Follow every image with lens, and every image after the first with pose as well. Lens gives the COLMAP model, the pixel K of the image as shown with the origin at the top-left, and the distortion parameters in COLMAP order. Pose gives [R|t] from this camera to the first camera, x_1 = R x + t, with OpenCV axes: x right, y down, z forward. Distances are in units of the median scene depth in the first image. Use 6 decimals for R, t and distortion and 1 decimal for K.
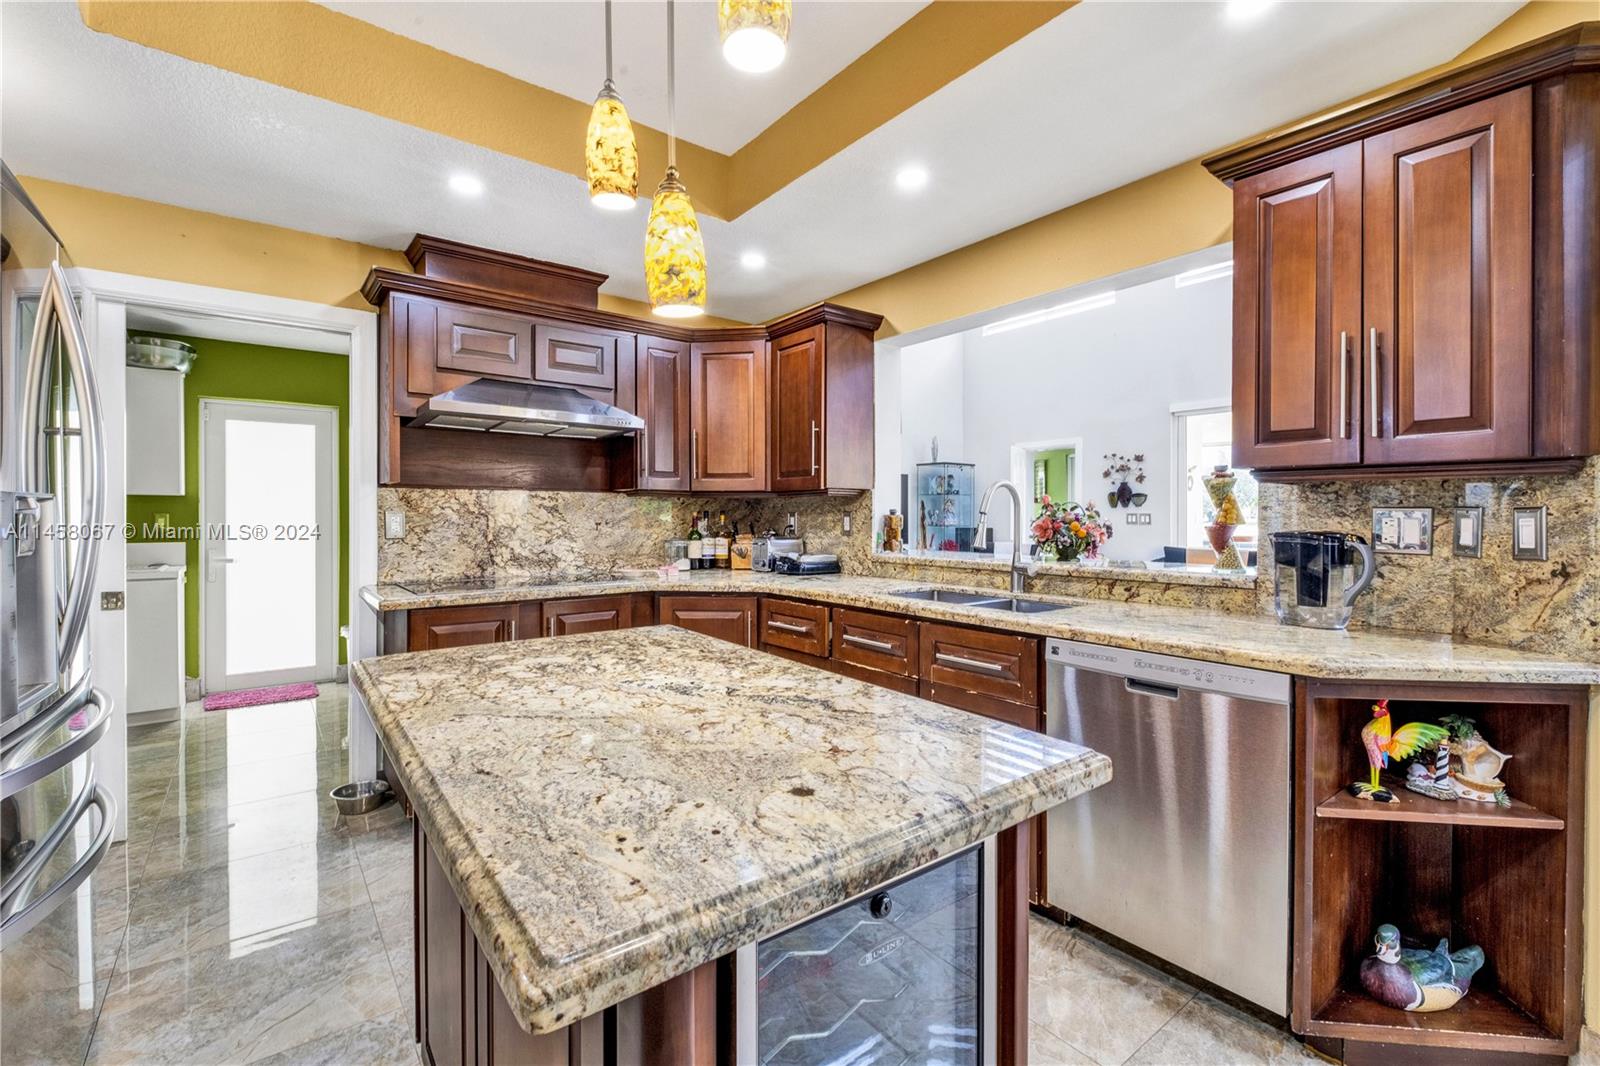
lens RADIAL K [[700.9, 0, 803.6], [0, 700.9, 523.7], [0, 0, 1]] dist [-0.000373, -0.001444]
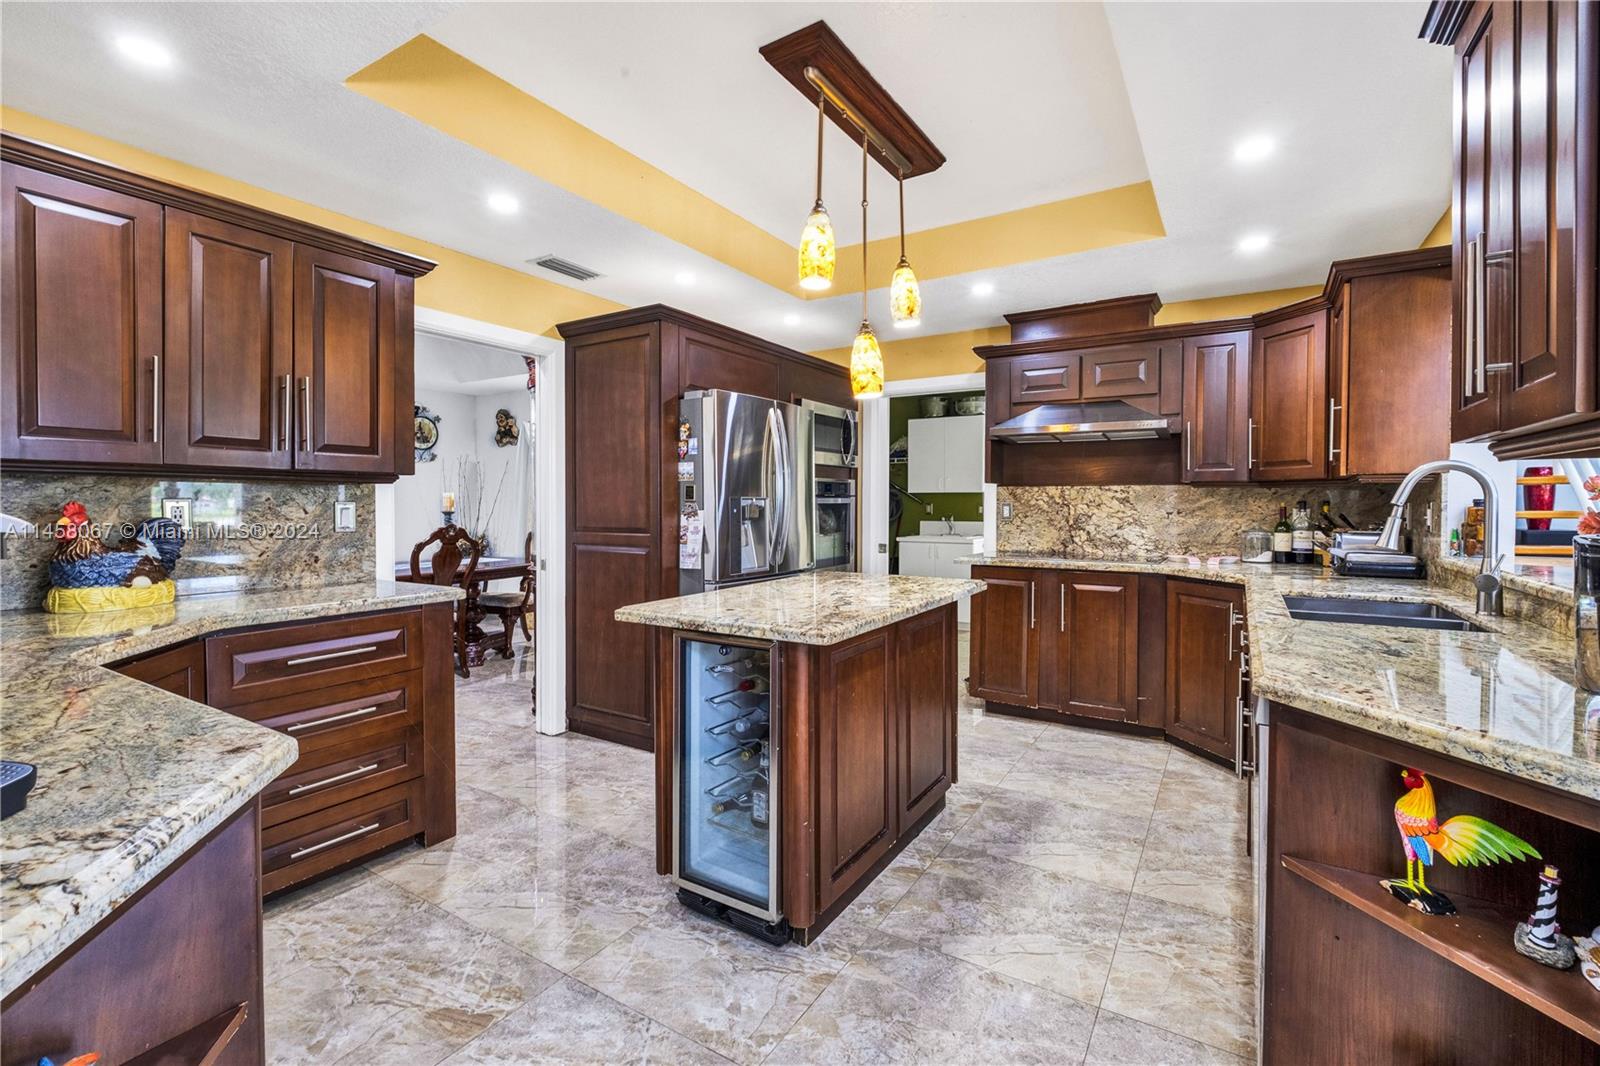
lens RADIAL K [[700.9, 0, 797.9], [0, 700.9, 519.0], [0, 0, 1]] dist [-0.000373, -0.001444]
pose [[0.340132, 0.021314, -0.940136, 0.592336], [-0.013548, 0.999750, 0.017764, -0.002612], [0.940280, 0.006695, 0.340336, 0.073112]]
